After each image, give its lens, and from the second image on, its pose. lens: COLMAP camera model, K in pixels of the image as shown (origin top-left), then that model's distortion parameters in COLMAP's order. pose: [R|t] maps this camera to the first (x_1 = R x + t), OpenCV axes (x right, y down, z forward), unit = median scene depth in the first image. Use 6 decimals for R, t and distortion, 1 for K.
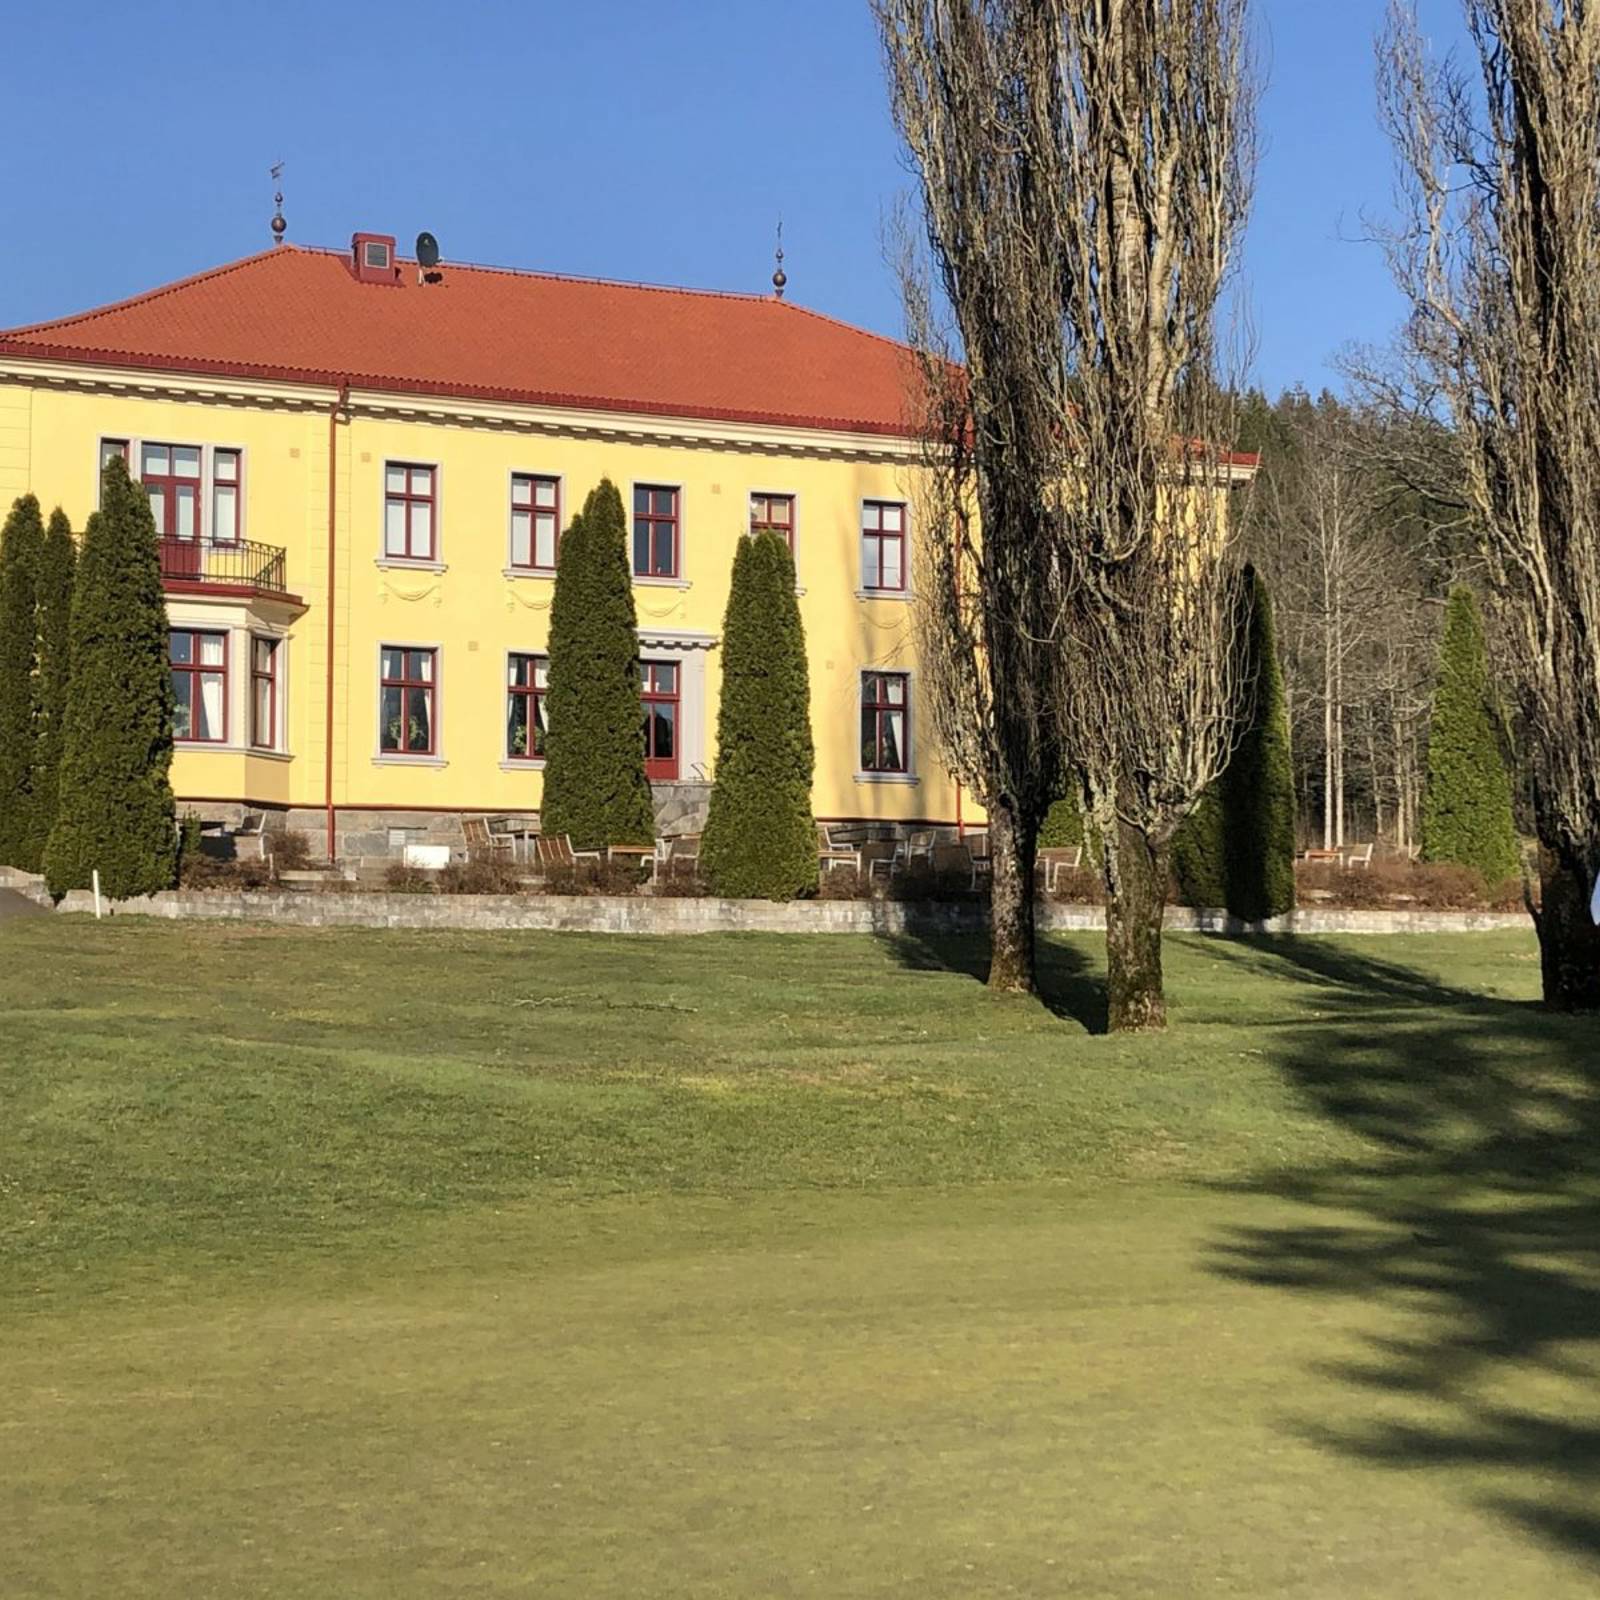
lens RADIAL K [[2941.9, 0, 808.0], [0, 2941.9, 777.2], [0, 0, 1]] dist [0.169572, -0.383460]
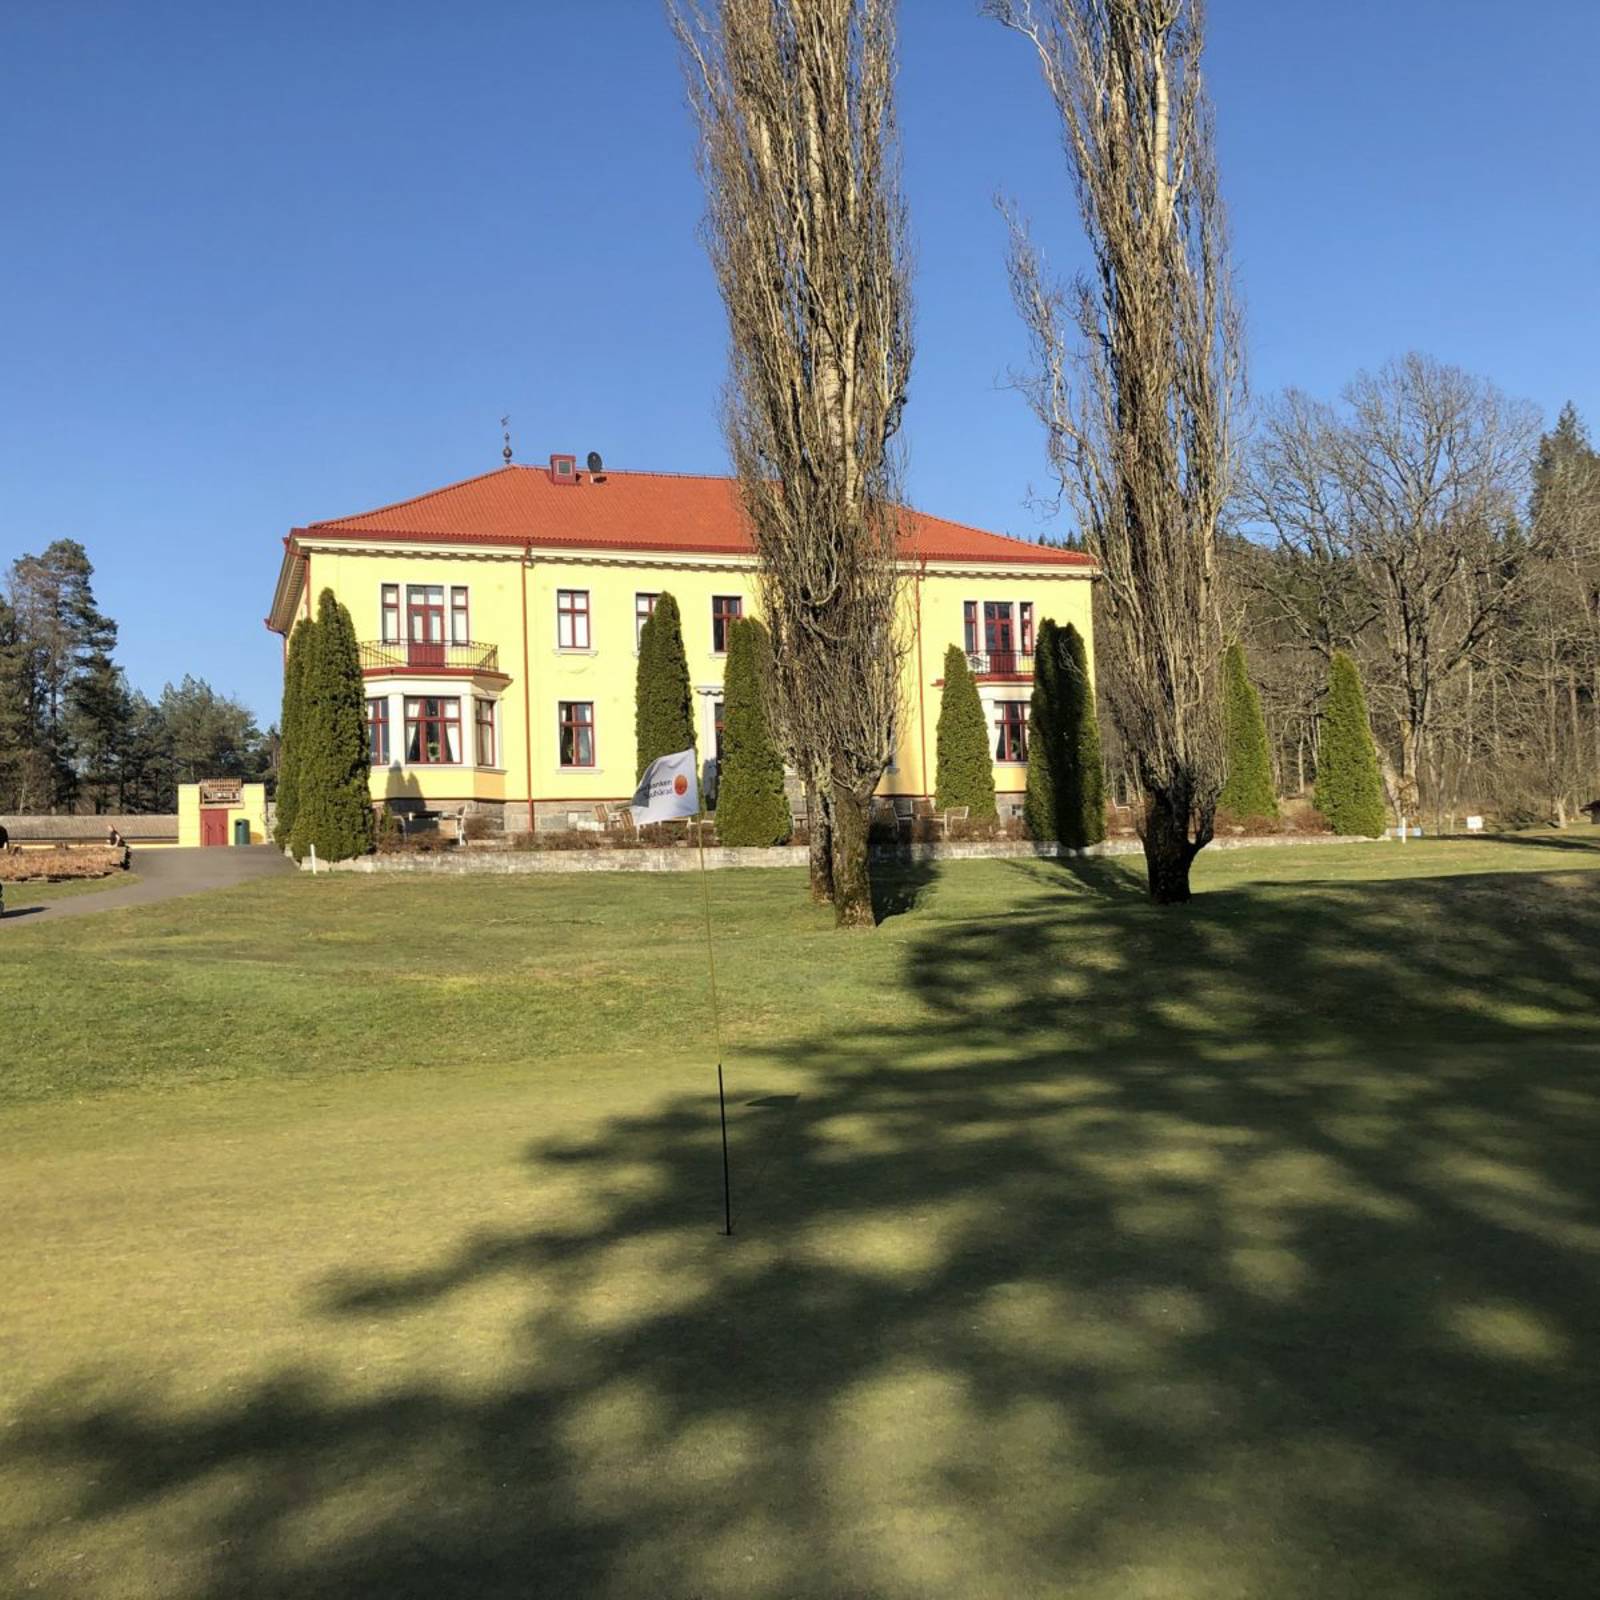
lens RADIAL K [[1657.7, 0, 800.0], [0, 1657.7, 800.0], [0, 0, 1]] dist [0.180946, -0.561451]
pose [[0.994179, -0.040360, -0.099895, 0.084014], [0.041625, 0.999077, 0.010616, 0.006427], [0.099375, -0.014713, 0.994941, 0.091289]]
